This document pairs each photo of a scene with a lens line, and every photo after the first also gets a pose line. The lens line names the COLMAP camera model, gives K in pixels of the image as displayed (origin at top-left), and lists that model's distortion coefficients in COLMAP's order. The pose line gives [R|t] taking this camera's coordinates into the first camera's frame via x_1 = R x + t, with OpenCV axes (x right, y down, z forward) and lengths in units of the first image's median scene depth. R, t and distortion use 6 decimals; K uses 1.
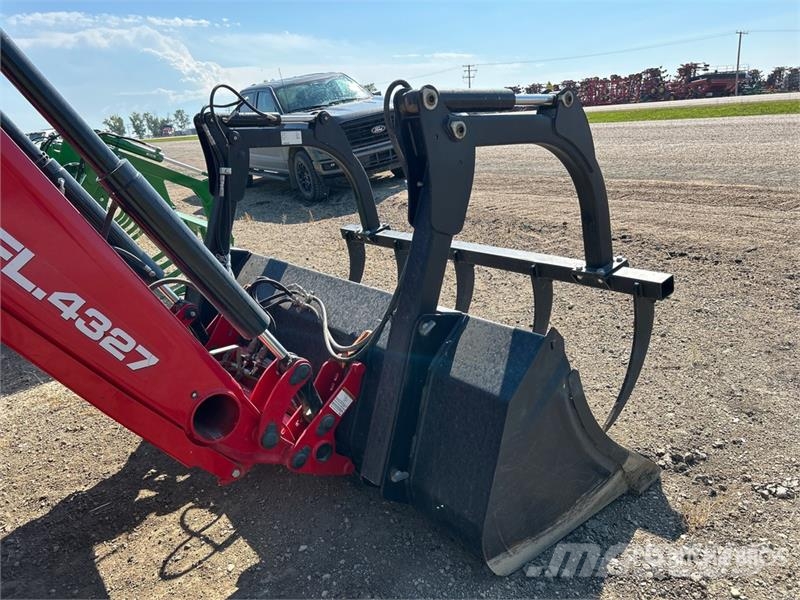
lens RADIAL K [[597.6, 0, 398.3], [0, 597.6, 303.7], [0, 0, 1]] dist [0.046924, -0.053426]
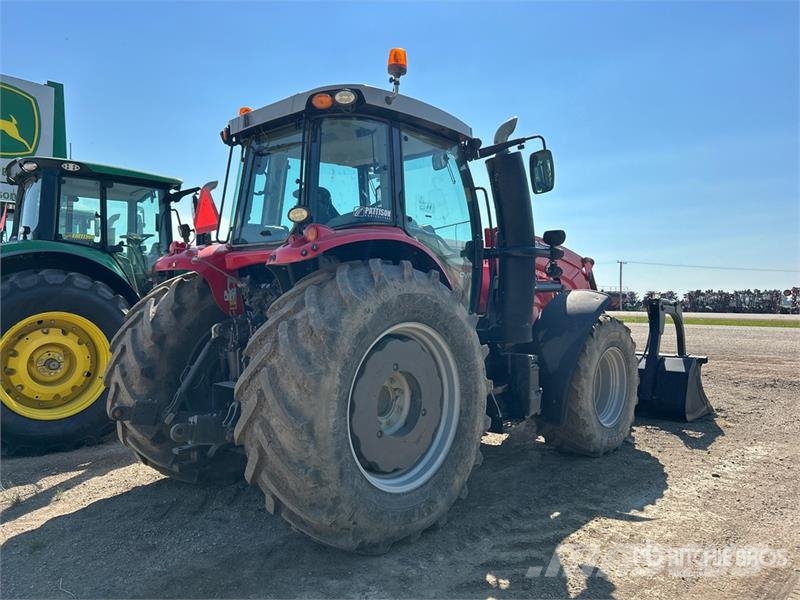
lens RADIAL K [[623.0, 0, 397.1], [0, 623.0, 297.9], [0, 0, 1]] dist [0.100611, -0.182937]
pose [[0.983247, 0.083212, 0.162175, -1.572350], [-0.028270, 0.948567, -0.315311, 0.685786], [-0.180072, 0.305444, 0.935028, -1.770757]]
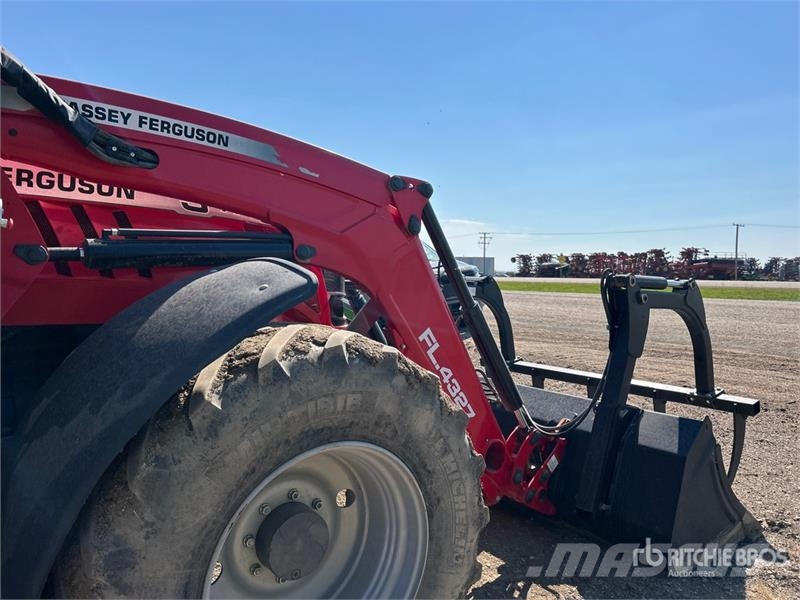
lens RADIAL K [[603.4, 0, 404.2], [0, 603.4, 298.7], [0, 0, 1]] dist [0.066193, -0.084971]
pose [[0.996707, 0.081056, -0.002103, -0.397908], [-0.078935, 0.964036, -0.253780, 0.146047], [-0.018543, 0.253110, 0.967260, -0.474430]]
